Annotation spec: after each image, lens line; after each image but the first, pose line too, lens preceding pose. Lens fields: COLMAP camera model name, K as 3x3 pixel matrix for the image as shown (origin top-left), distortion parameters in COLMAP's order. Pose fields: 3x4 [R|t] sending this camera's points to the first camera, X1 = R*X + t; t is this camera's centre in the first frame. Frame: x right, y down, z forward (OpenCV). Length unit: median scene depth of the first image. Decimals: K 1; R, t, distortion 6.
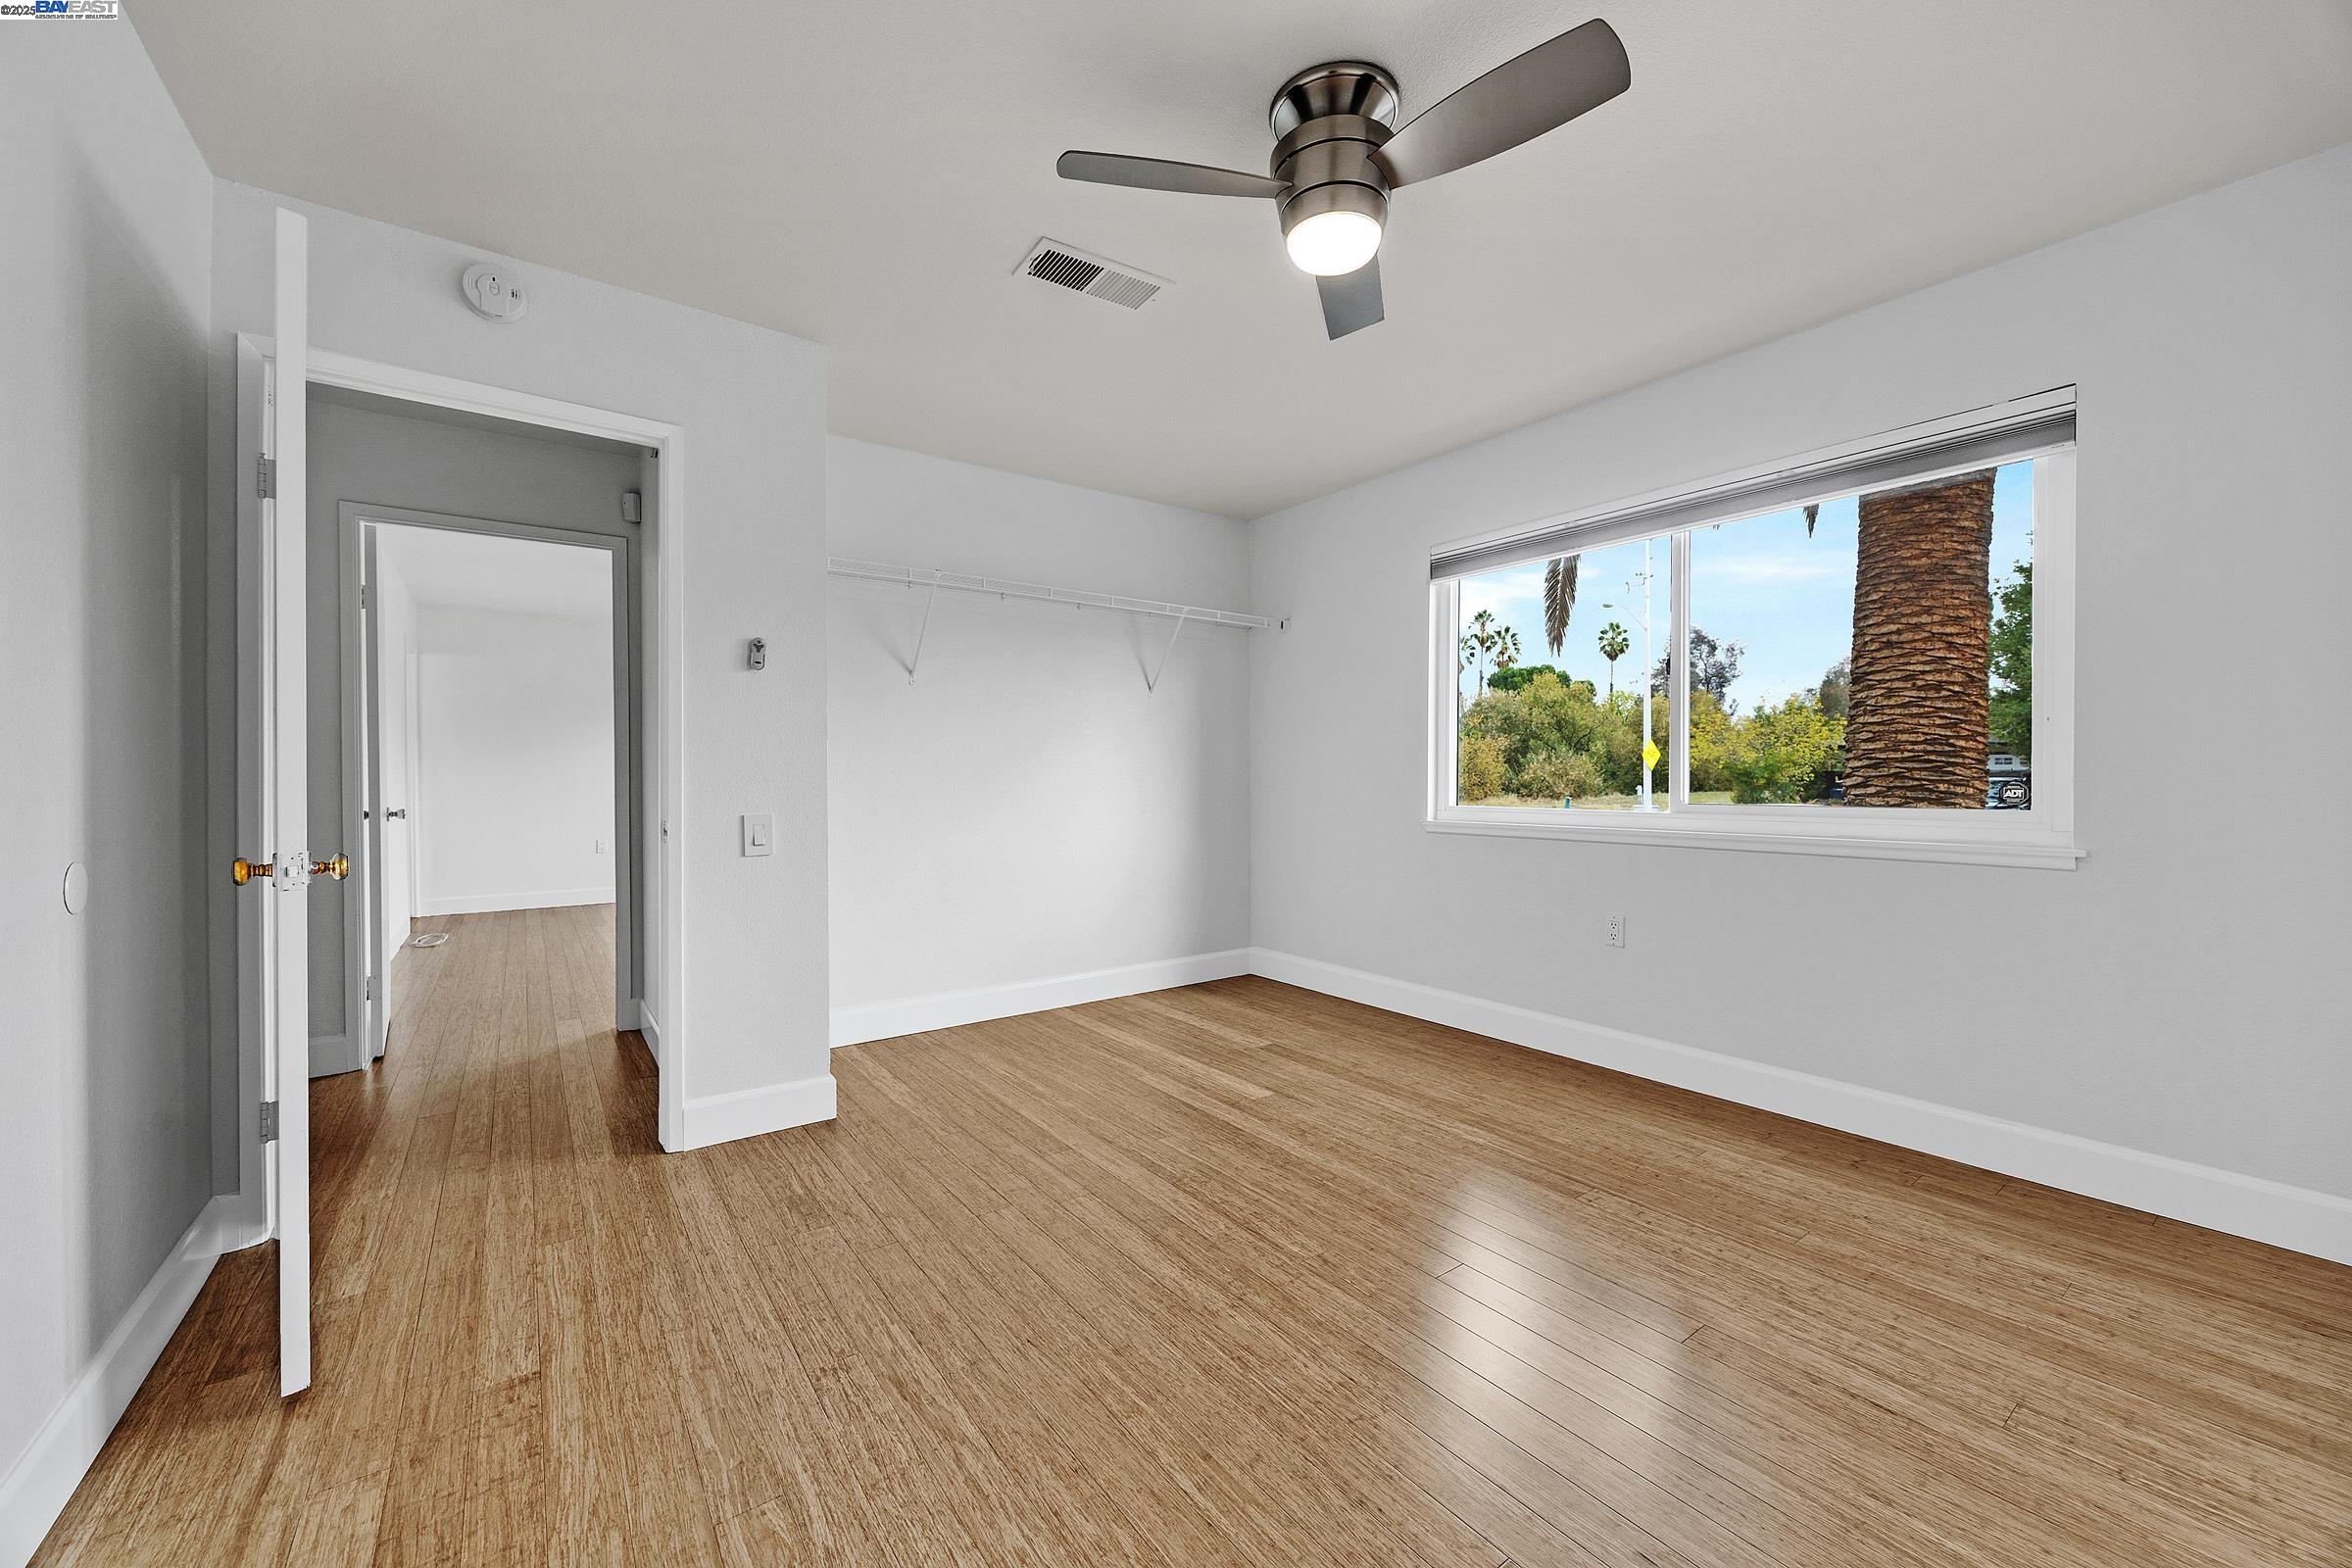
lens RADIAL K [[897.9, 0, 1177.9], [0, 897.9, 795.6], [0, 0, 1]] dist [-0.003641, 0.000048]
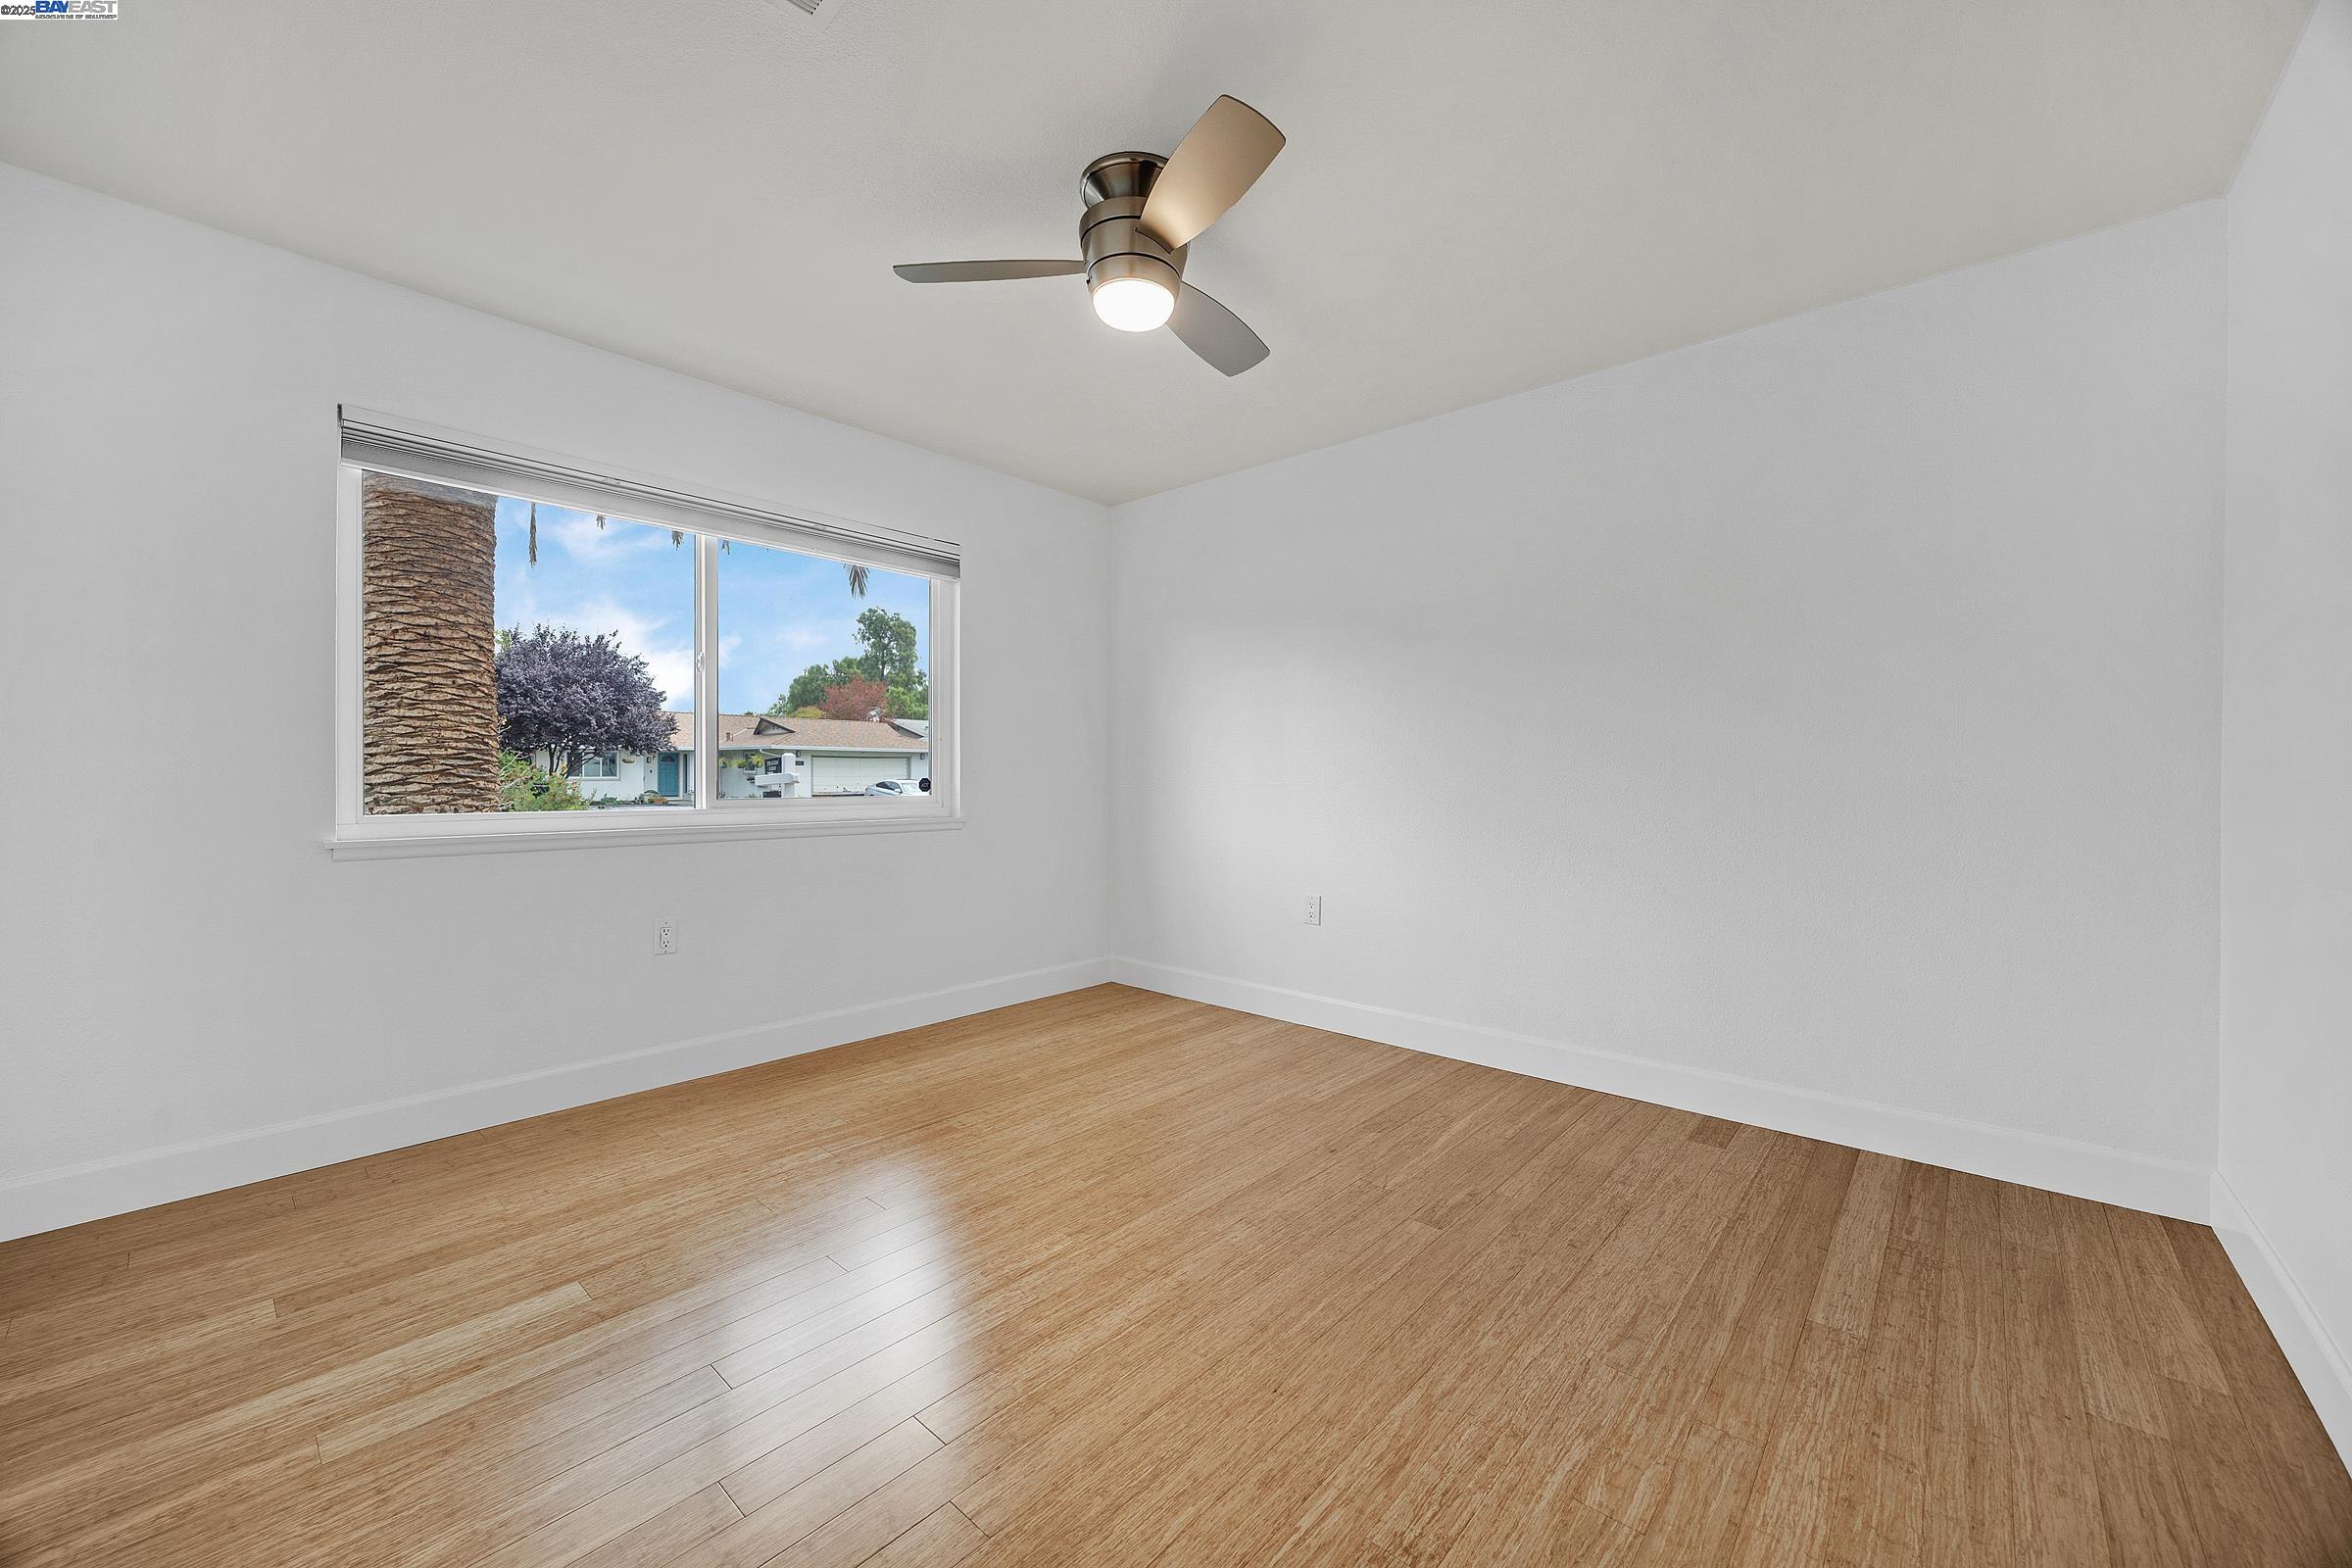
lens RADIAL K [[897.9, 0, 1179.3], [0, 897.9, 794.7], [0, 0, 1]] dist [-0.003641, 0.000048]
pose [[-0.207159, -0.019006, 0.978123, -0.531678], [0.018669, 0.999552, 0.023376, -0.009579], [-0.978129, 0.023103, -0.206712, 0.659544]]
